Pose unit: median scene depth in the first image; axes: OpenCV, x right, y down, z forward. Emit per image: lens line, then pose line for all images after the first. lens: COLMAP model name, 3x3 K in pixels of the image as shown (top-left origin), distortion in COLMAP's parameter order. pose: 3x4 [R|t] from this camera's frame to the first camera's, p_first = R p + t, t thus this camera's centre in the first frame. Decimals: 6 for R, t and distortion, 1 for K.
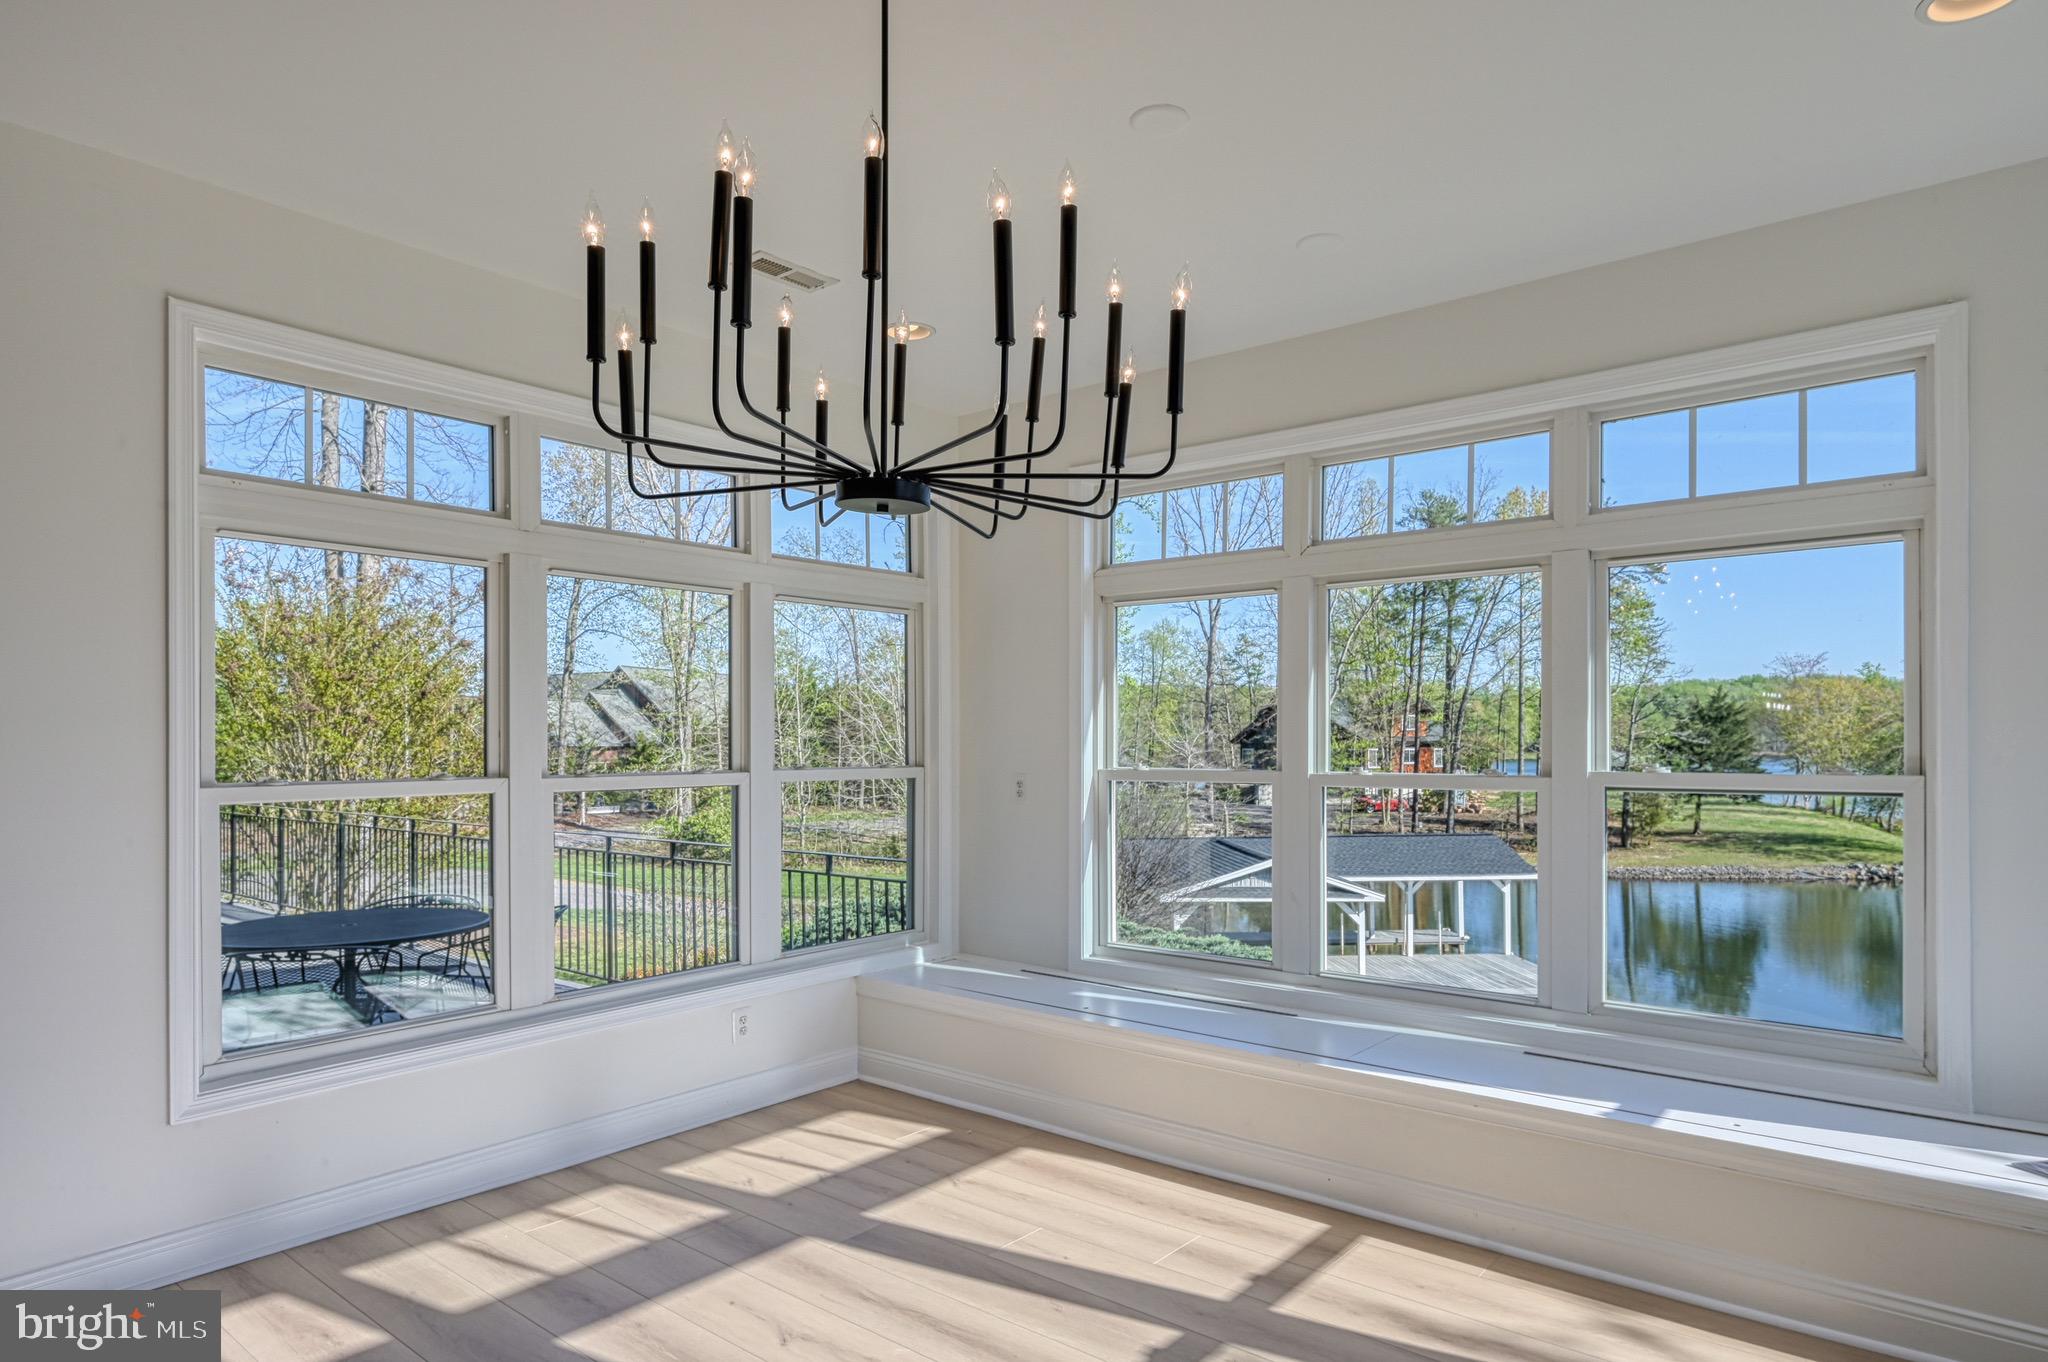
lens RADIAL K [[1197.3, 0, 1004.4], [0, 1197.3, 735.6], [0, 0, 1]] dist [-0.003054, -0.002595]
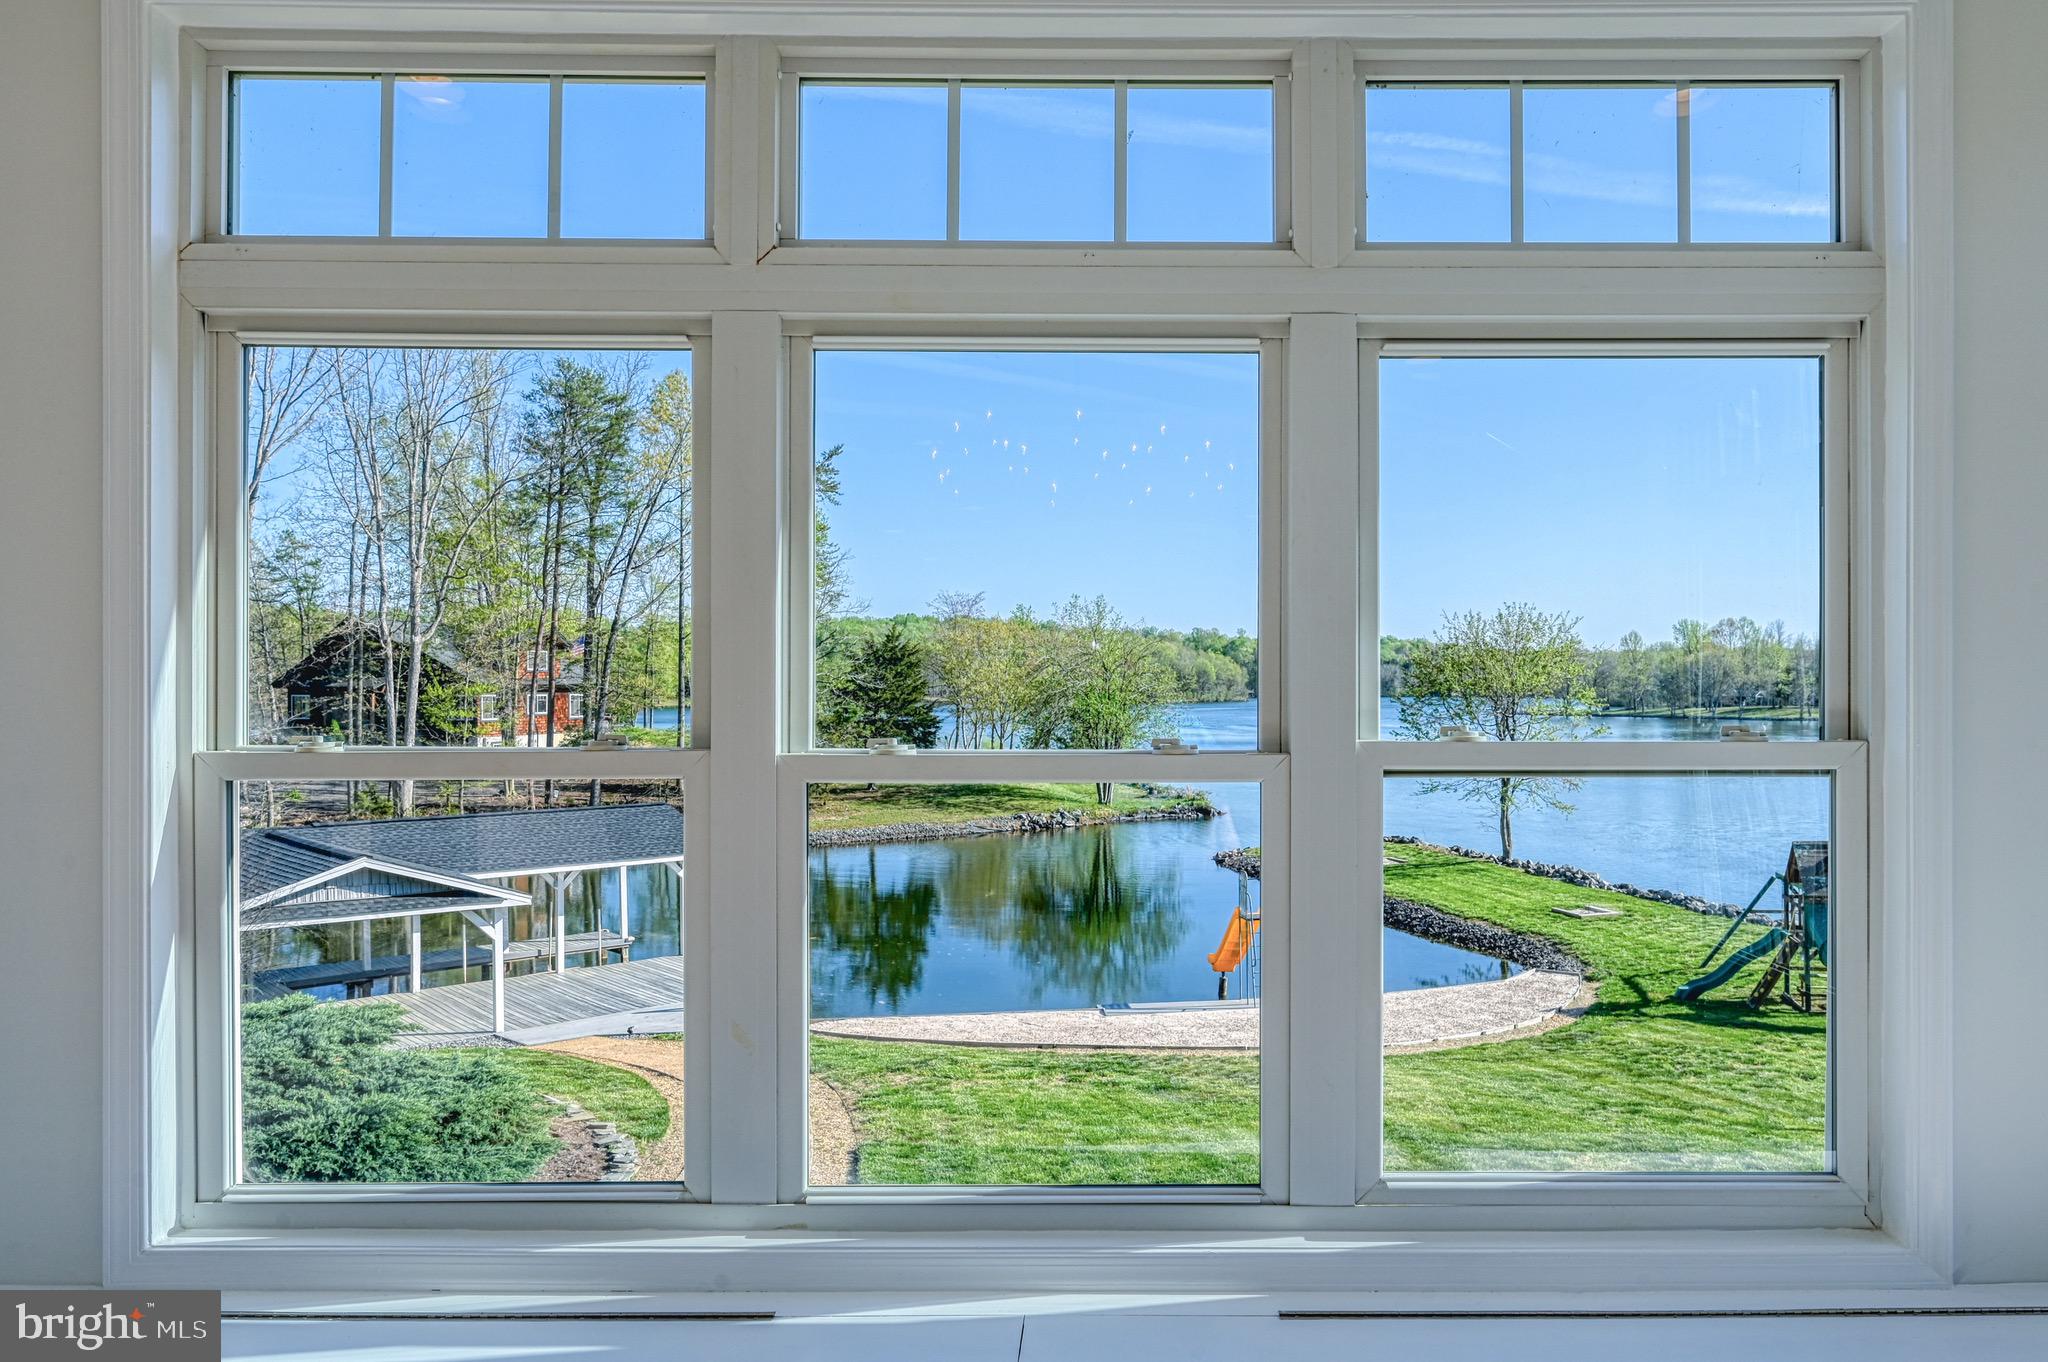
lens RADIAL K [[1477.7, 0, 1120.9], [0, 1477.7, 695.8], [0, 0, 1]] dist [0.001389, -0.005115]
pose [[0.754366, -0.002604, 0.656449, -0.009229], [-0.005353, 0.999934, 0.010118, 0.002878], [-0.656432, -0.011146, 0.754303, 0.404303]]
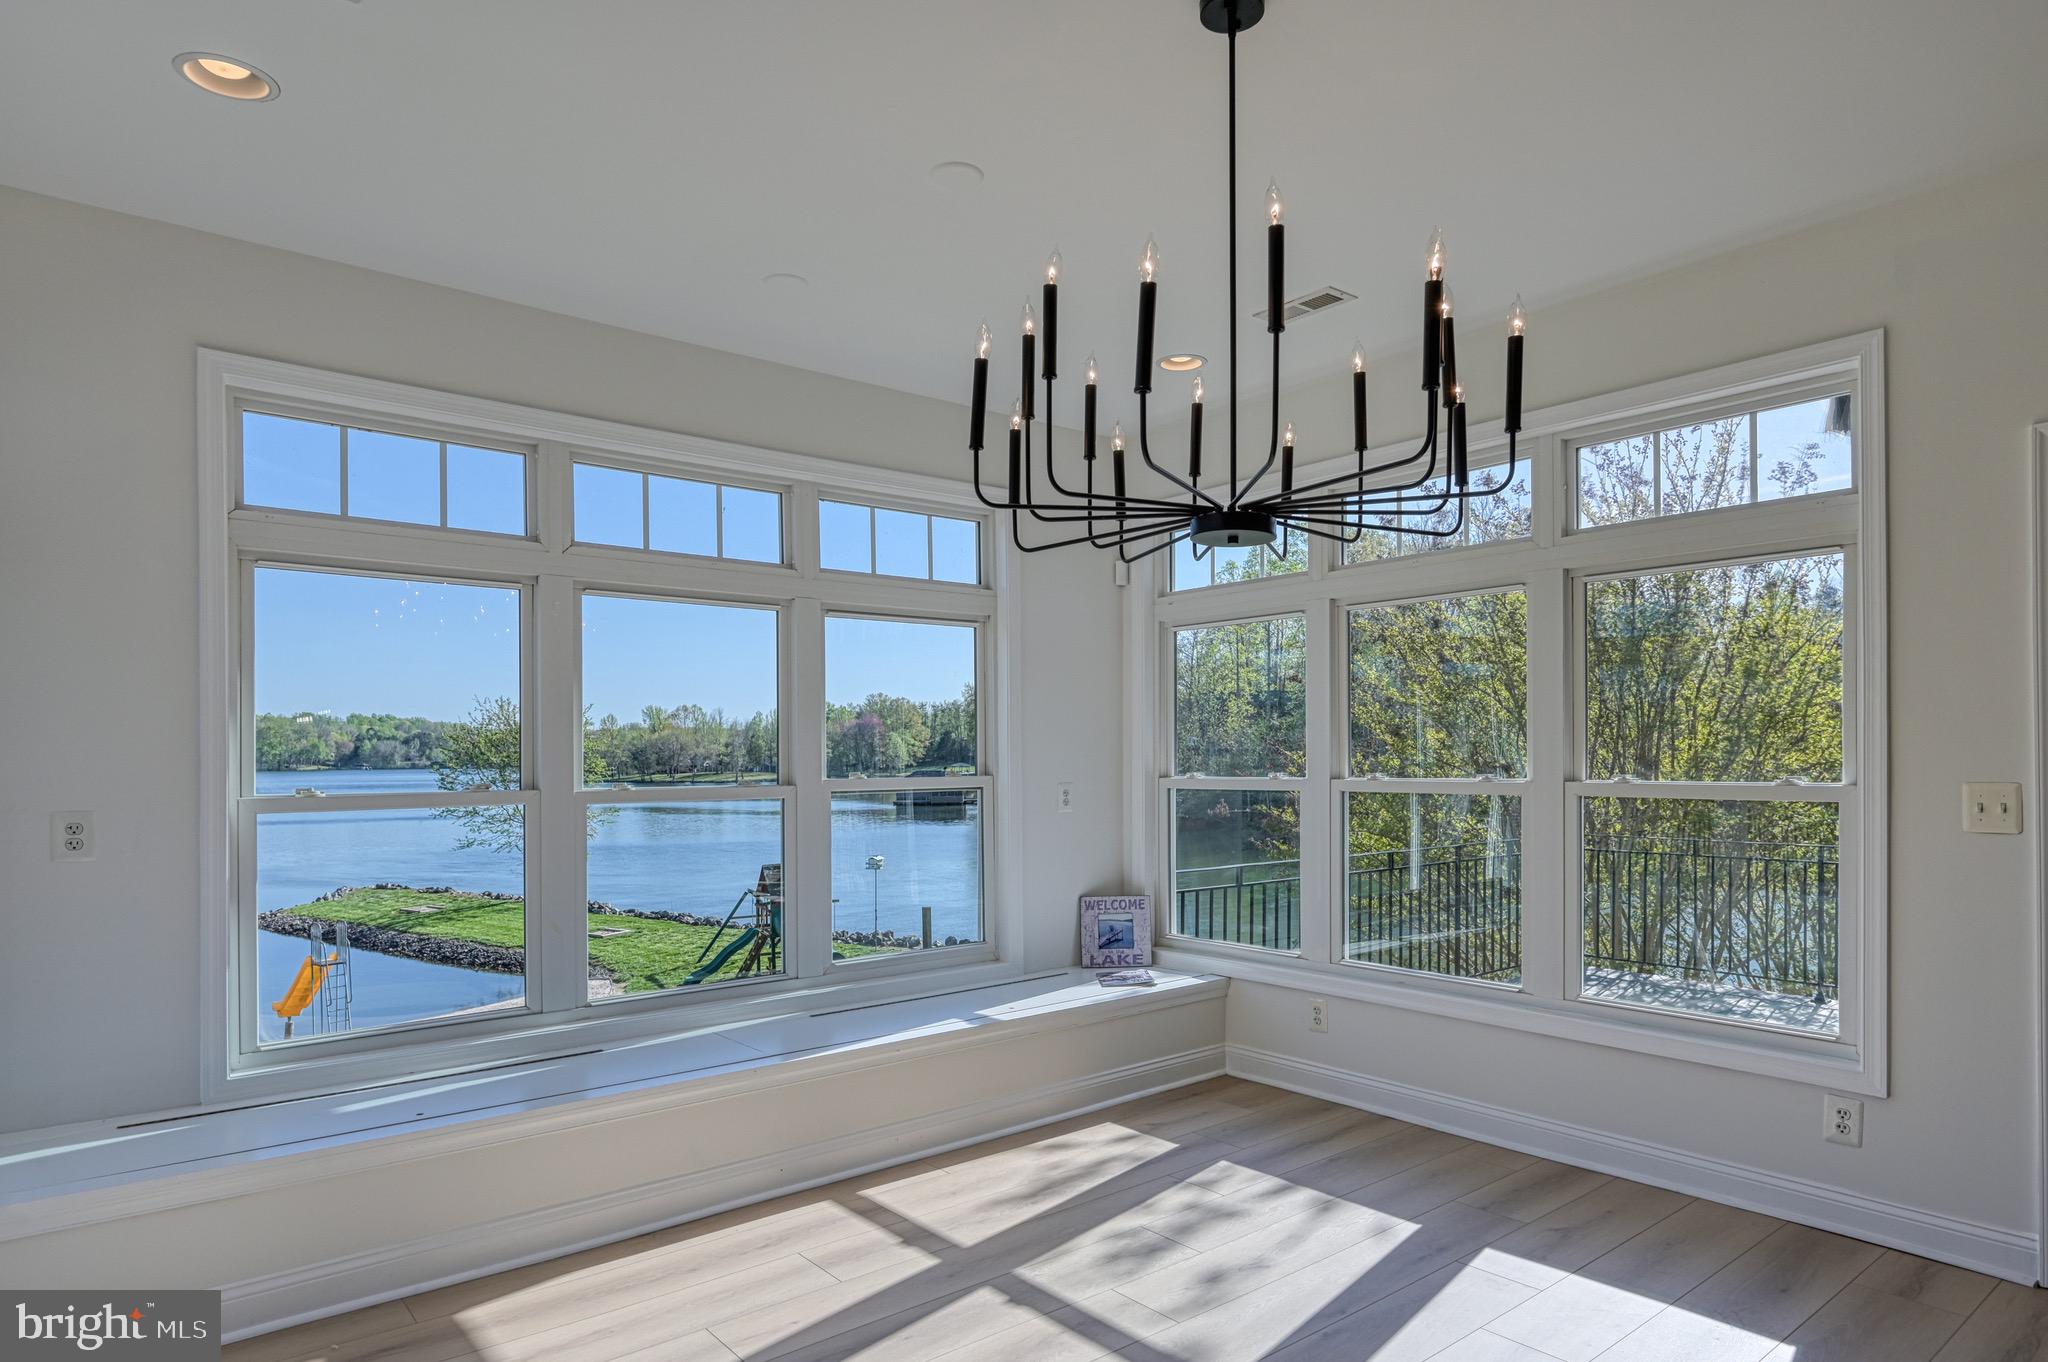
lens RADIAL K [[1197.3, 0, 1050.6], [0, 1197.3, 747.4], [0, 0, 1]] dist [-0.003054, -0.002595]
pose [[0.156118, 0.005735, 0.987722, -0.488257], [0.002131, 0.999979, -0.006143, 0.003477], [-0.987736, 0.003064, 0.156103, 0.398224]]
